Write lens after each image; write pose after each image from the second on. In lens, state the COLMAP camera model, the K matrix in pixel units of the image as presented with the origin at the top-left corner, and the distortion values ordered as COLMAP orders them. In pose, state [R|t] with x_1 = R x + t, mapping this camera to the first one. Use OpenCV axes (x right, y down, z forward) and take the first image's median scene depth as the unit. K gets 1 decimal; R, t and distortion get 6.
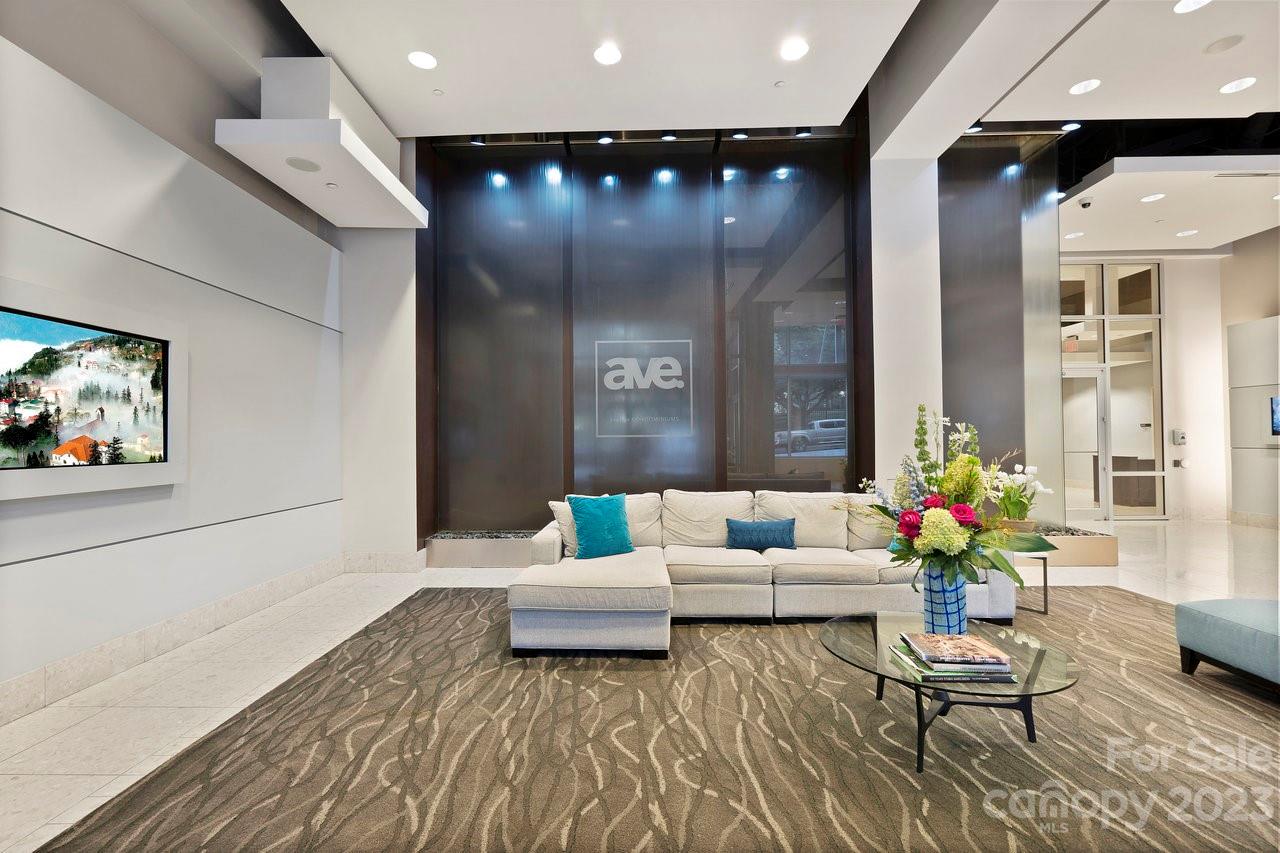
lens RADIAL K [[583.3, 0, 629.5], [0, 583.3, 430.4], [0, 0, 1]] dist [-0.000532, 0.001455]
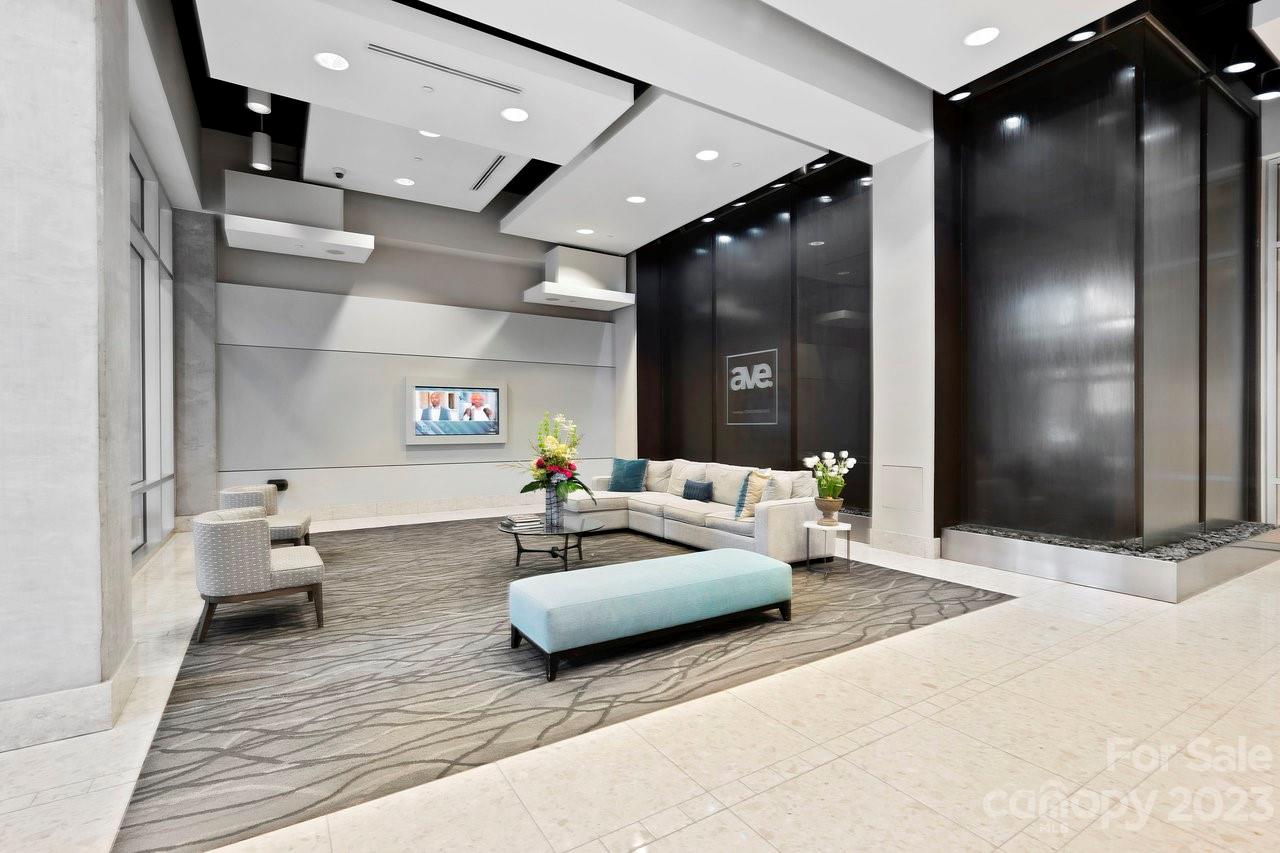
lens RADIAL K [[583.3, 0, 629.5], [0, 583.3, 430.4], [0, 0, 1]] dist [-0.000532, 0.001455]
pose [[0.548592, 0.008270, -0.836049, 0.991387], [0.007724, 0.999858, 0.014958, 0.001465], [0.836055, -0.014663, 0.548450, 0.034276]]
